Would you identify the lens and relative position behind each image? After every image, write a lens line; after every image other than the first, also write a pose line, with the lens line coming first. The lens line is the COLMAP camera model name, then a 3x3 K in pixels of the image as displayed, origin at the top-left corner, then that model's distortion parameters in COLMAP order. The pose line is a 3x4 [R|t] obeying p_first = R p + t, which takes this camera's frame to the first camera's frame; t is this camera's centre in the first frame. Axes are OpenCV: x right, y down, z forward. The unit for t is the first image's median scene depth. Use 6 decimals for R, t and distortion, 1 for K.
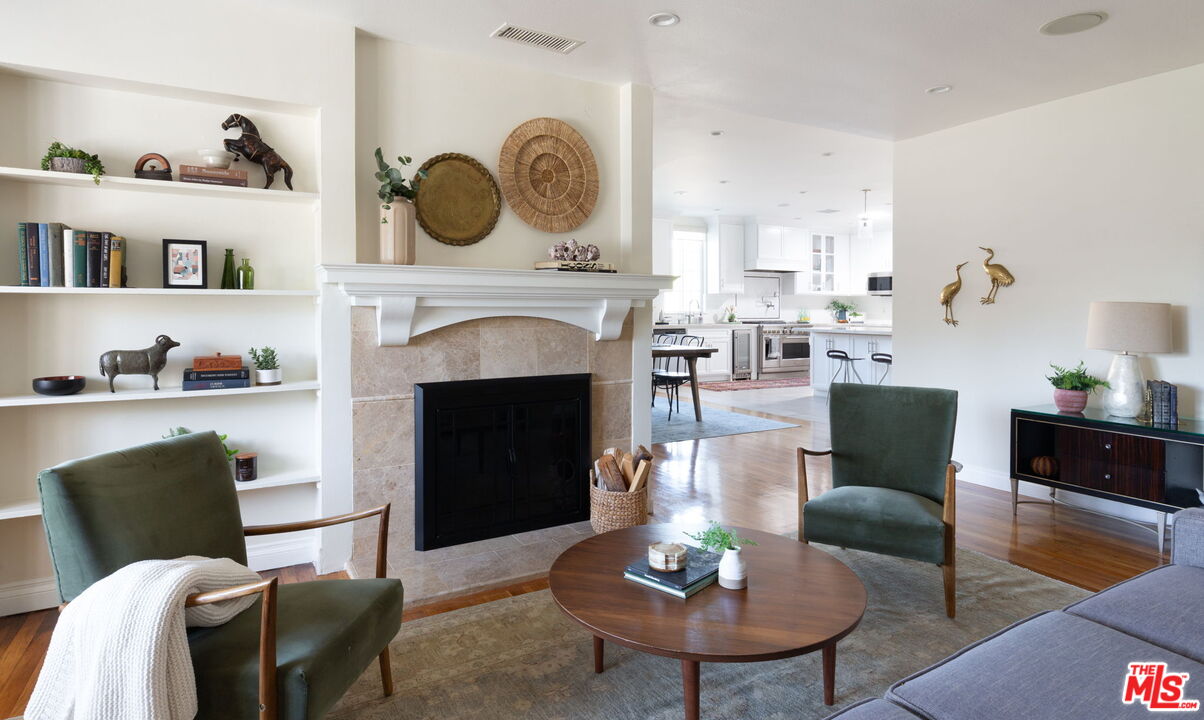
lens RADIAL K [[646.7, 0, 598.0], [0, 646.7, 312.2], [0, 0, 1]] dist [0.002699, 0.000353]
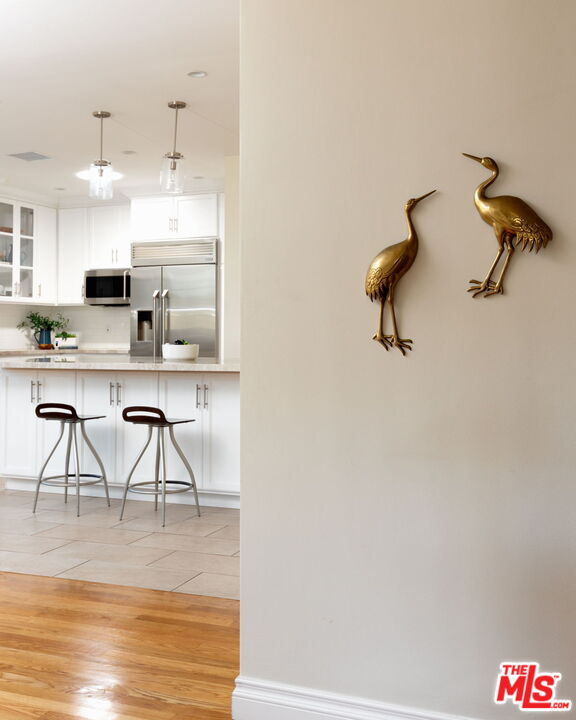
lens RADIAL K [[826.8, 0, 288.1], [0, 826.8, 286.0], [0, 0, 1]] dist [0.011921, 0.010643]
pose [[0.782606, 0.028197, 0.621878, 0.083946], [0.008909, 0.998364, -0.056480, 0.003807], [-0.622453, 0.049742, 0.781075, 0.300571]]
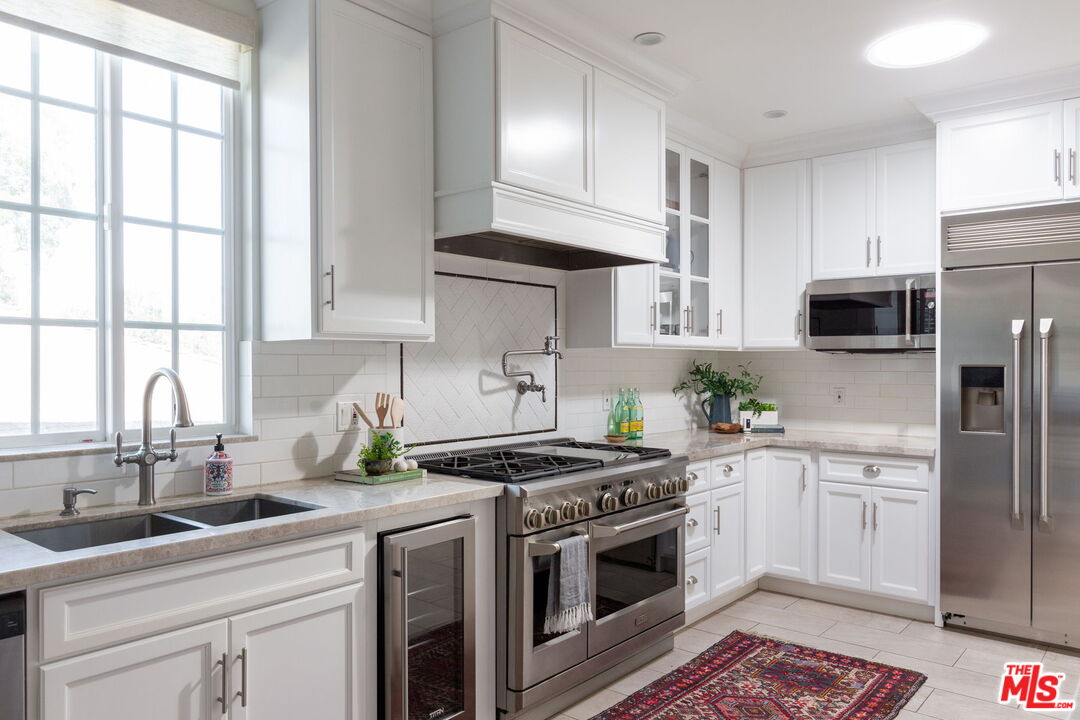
lens RADIAL K [[797.0, 0, 540.0], [0, 797.0, 360.0], [0, 0, 1]] dist [0.004031, 0.000405]
pose [[0.935387, -0.000574, 0.353624, 0.187284], [0.002678, 0.999981, -0.005463, -0.024190], [-0.353614, 0.006057, 0.935372, 0.841098]]
